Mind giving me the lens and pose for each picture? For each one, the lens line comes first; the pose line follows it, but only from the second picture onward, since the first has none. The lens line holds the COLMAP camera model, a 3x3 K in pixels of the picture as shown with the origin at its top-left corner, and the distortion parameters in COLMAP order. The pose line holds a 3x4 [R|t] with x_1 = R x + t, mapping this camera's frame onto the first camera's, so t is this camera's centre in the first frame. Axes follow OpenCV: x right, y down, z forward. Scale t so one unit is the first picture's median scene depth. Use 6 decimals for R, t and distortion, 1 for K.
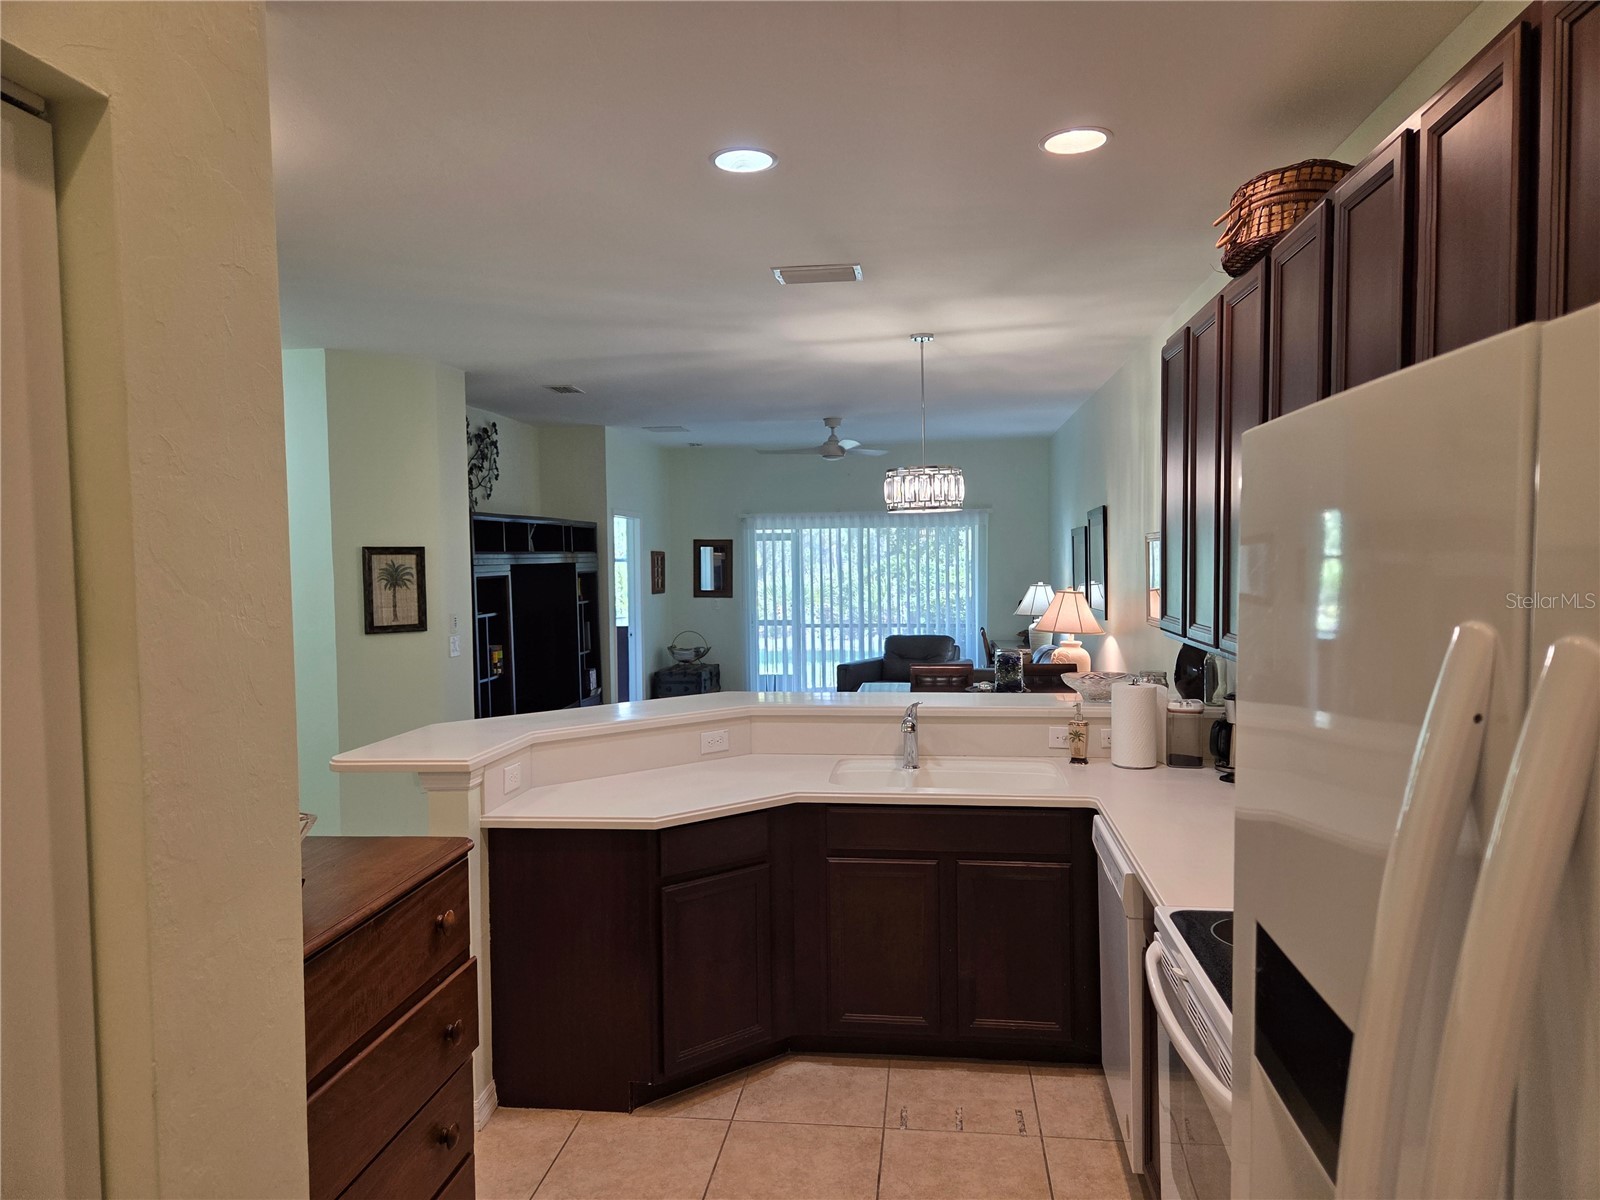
lens RADIAL K [[1069.9, 0, 790.7], [0, 1069.9, 604.6], [0, 0, 1]] dist [0.074949, -0.058799]
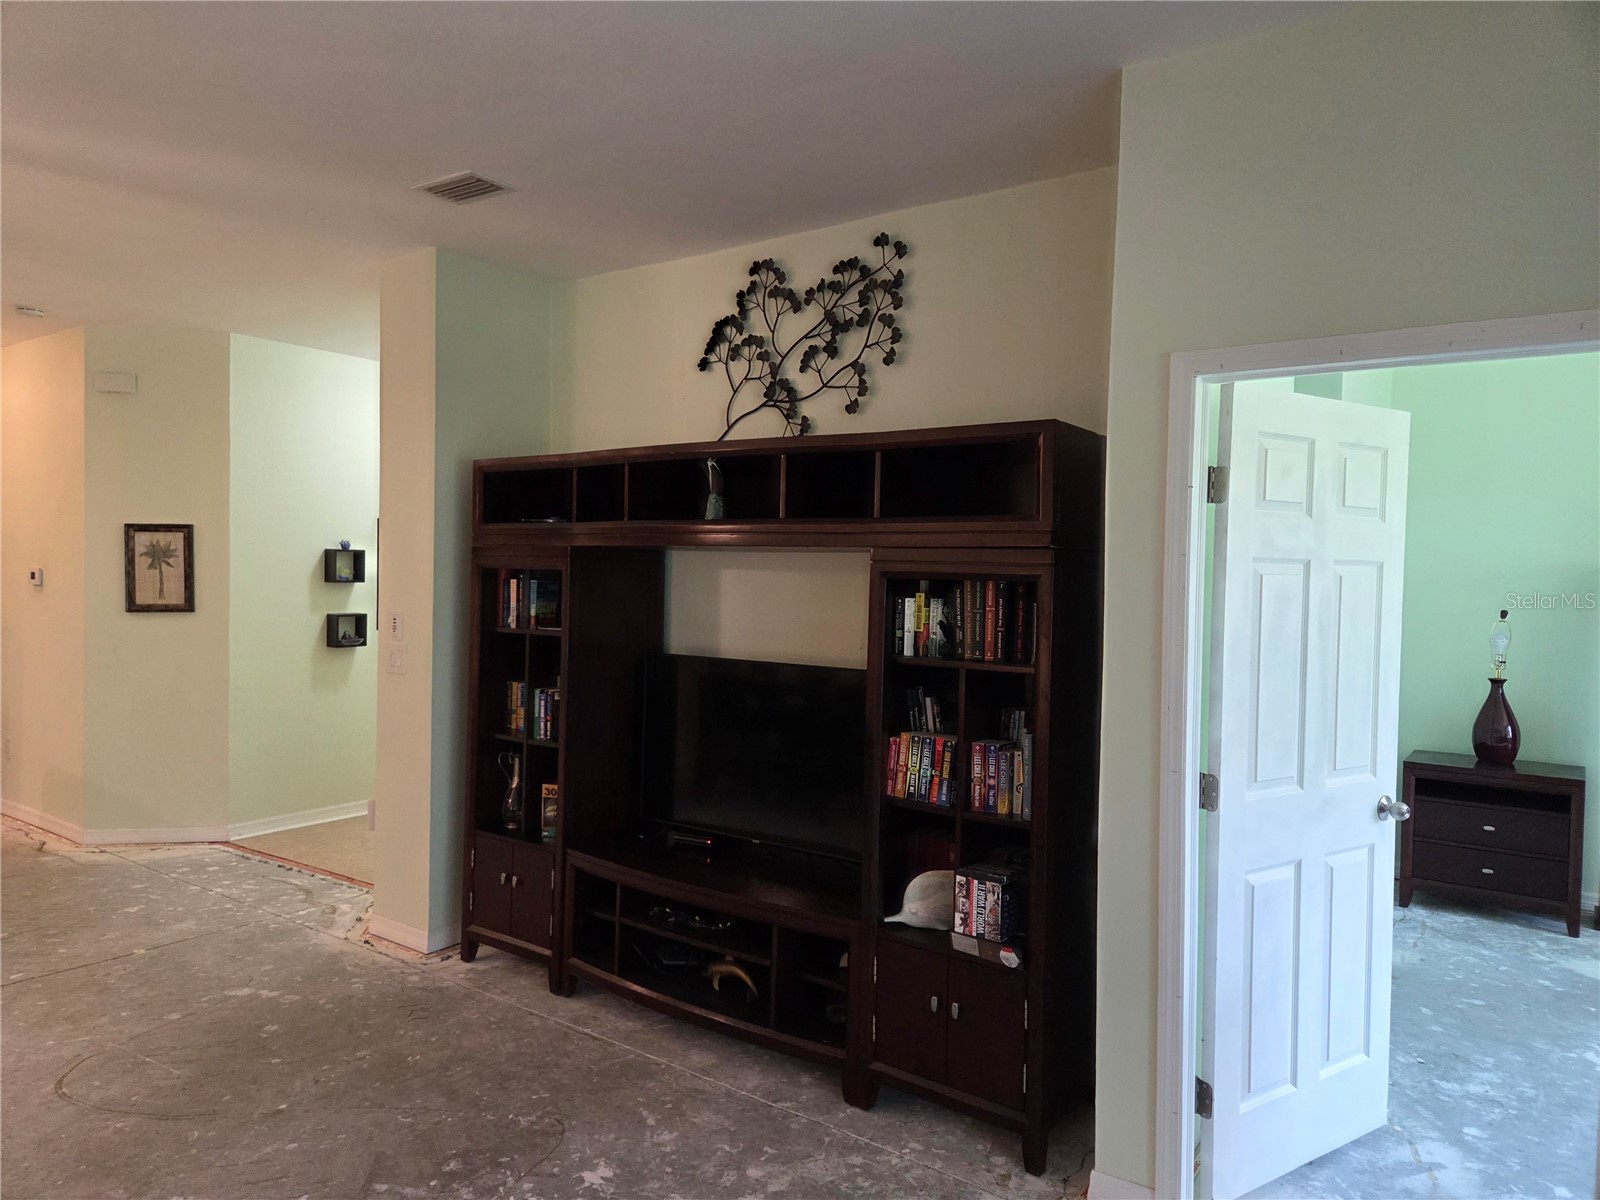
lens RADIAL K [[1069.9, 0, 799.0], [0, 1069.9, 602.4], [0, 0, 1]] dist [0.074949, -0.058799]
pose [[-0.457219, 0.027529, -0.888928, 0.156294], [-0.053612, 0.996850, 0.058447, -0.049276], [0.887737, 0.074380, -0.454303, 1.354185]]
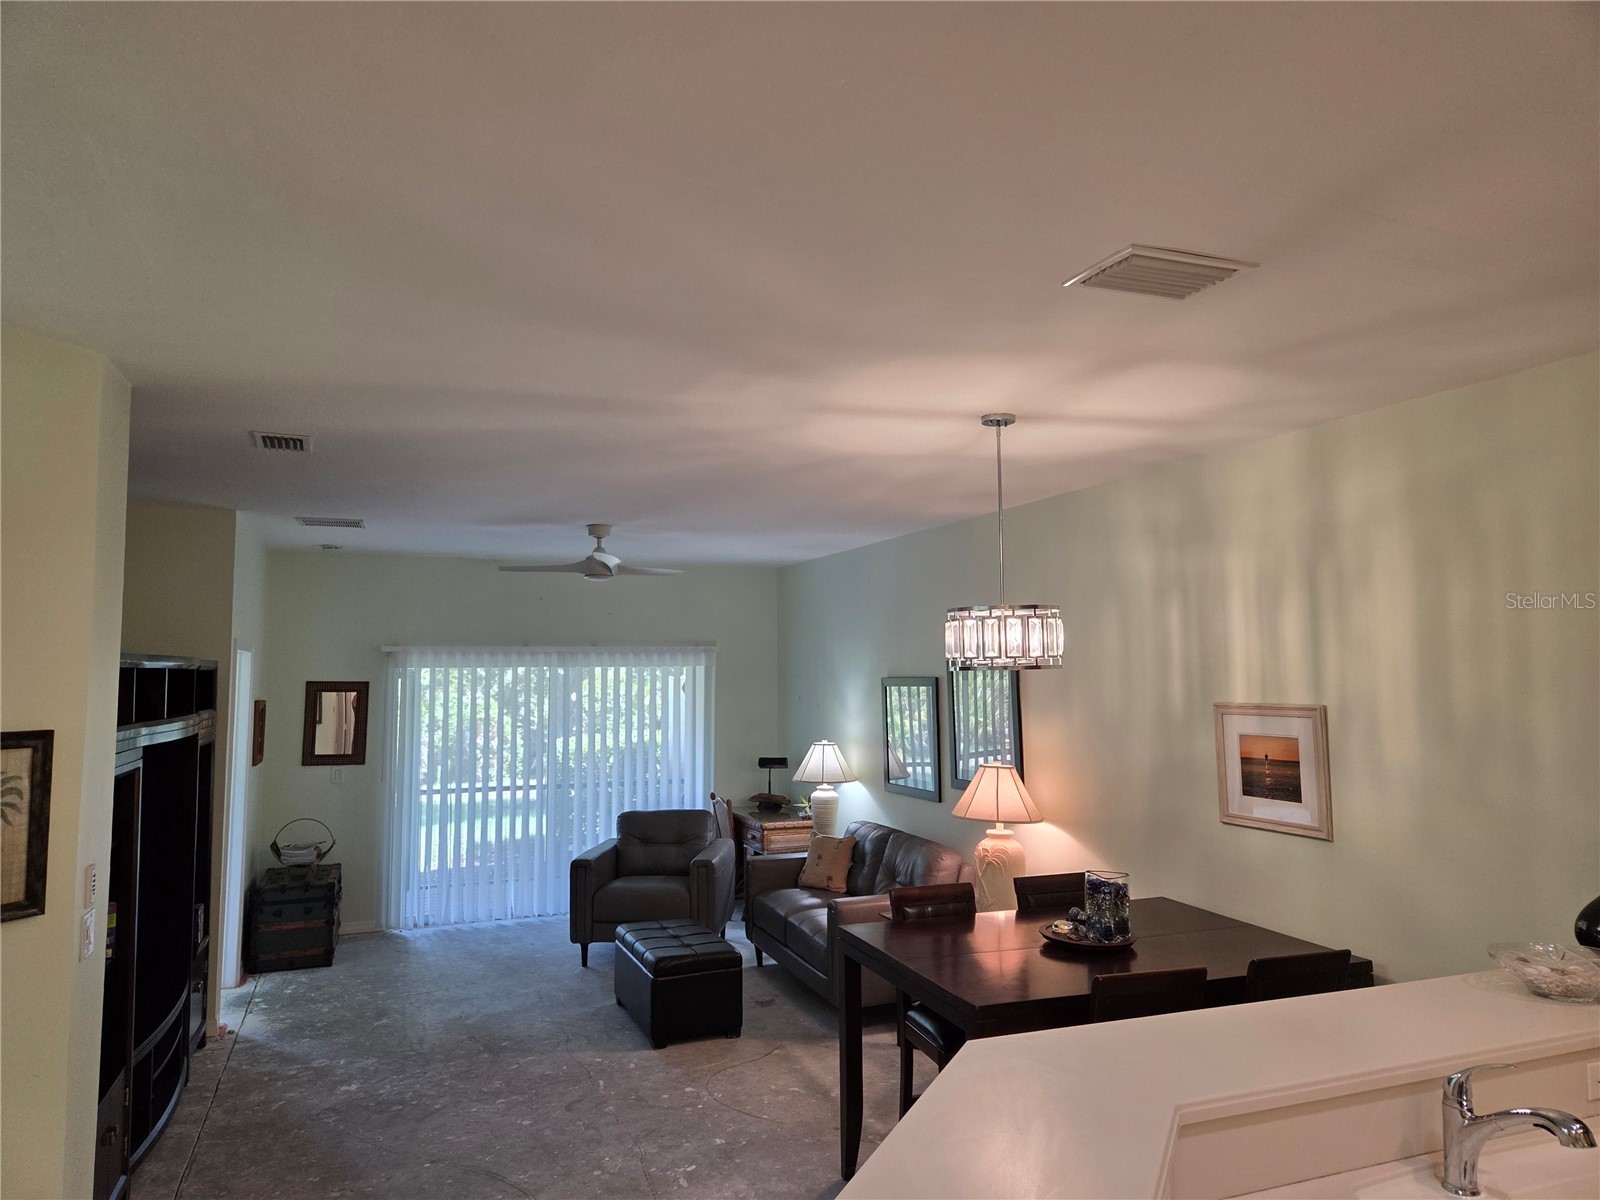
lens RADIAL K [[1069.9, 0, 787.9], [0, 1069.9, 594.6], [0, 0, 1]] dist [0.074949, -0.058799]
pose [[0.869147, 0.045172, 0.492486, -0.259556], [0.015588, 0.992823, -0.118575, -0.044201], [-0.494308, 0.110736, 0.862205, 0.367486]]
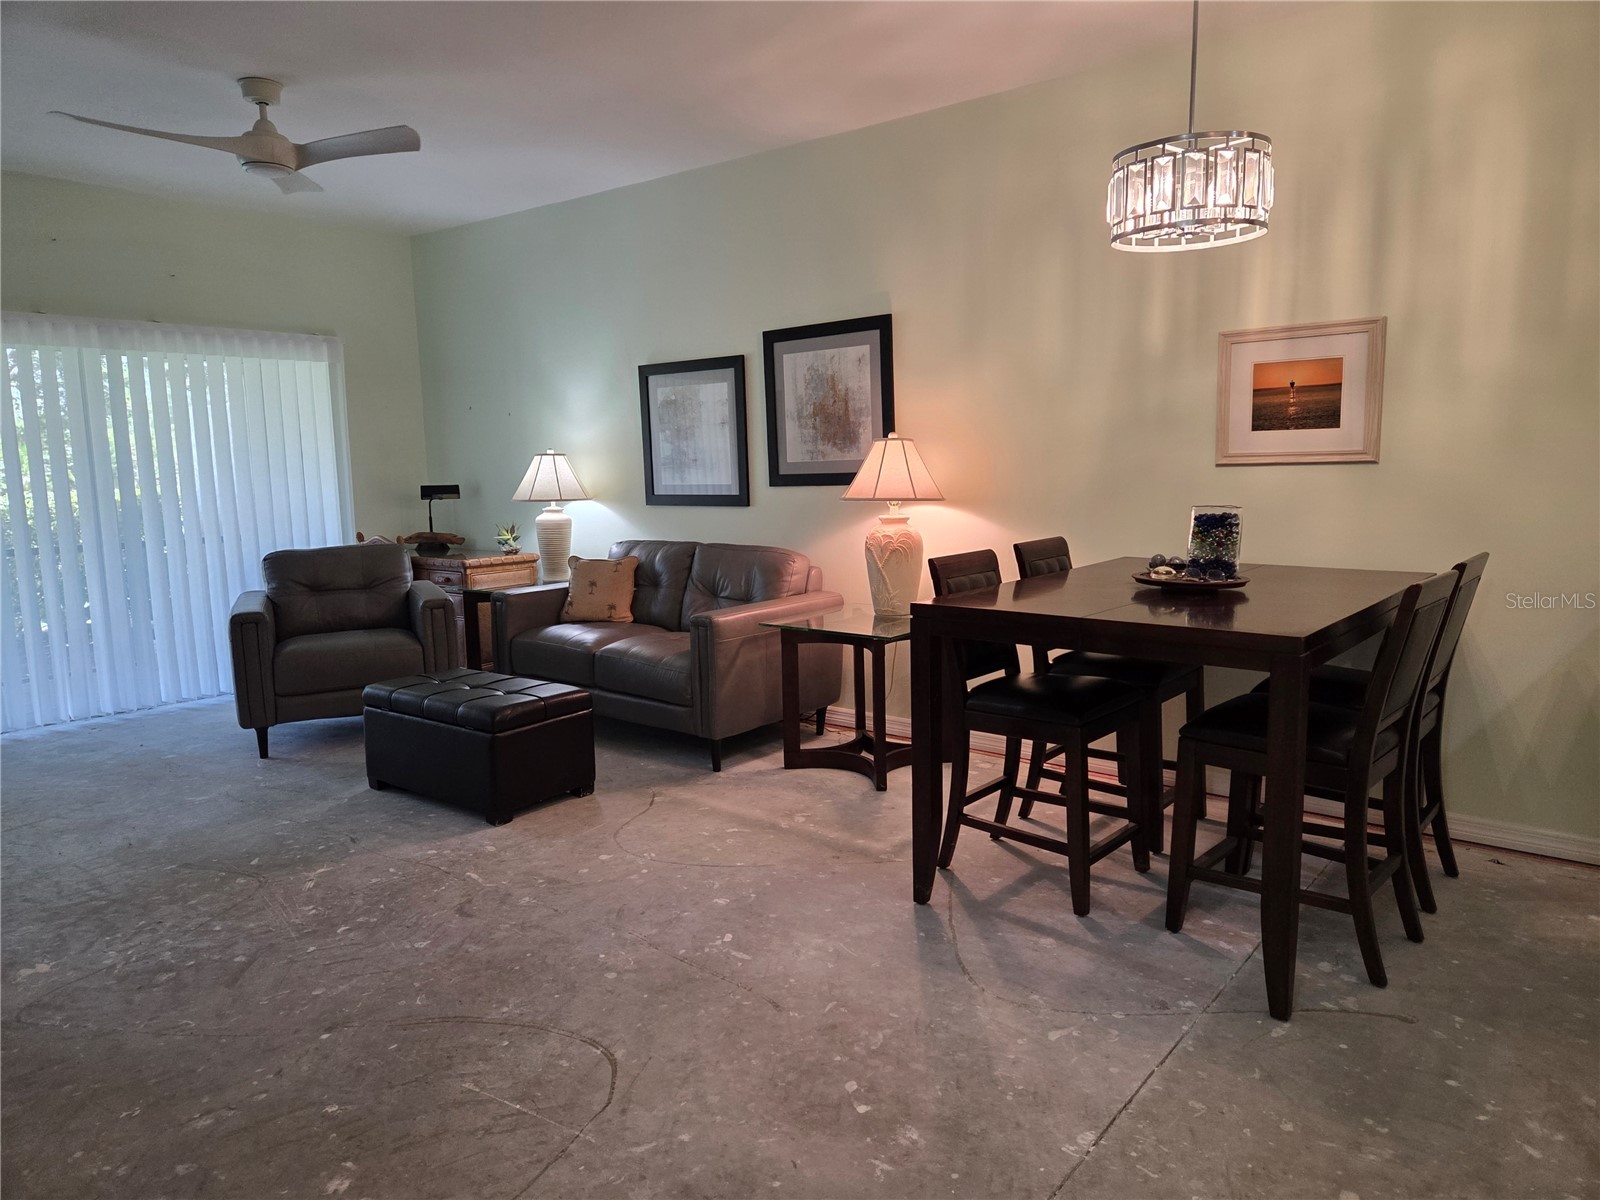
lens RADIAL K [[1069.9, 0, 798.3], [0, 1069.9, 600.4], [0, 0, 1]] dist [0.074949, -0.058799]
pose [[0.503258, -0.112053, 0.856841, -0.337100], [0.049798, 0.993670, 0.100698, 0.015825], [-0.862700, -0.008008, 0.505652, 0.683689]]
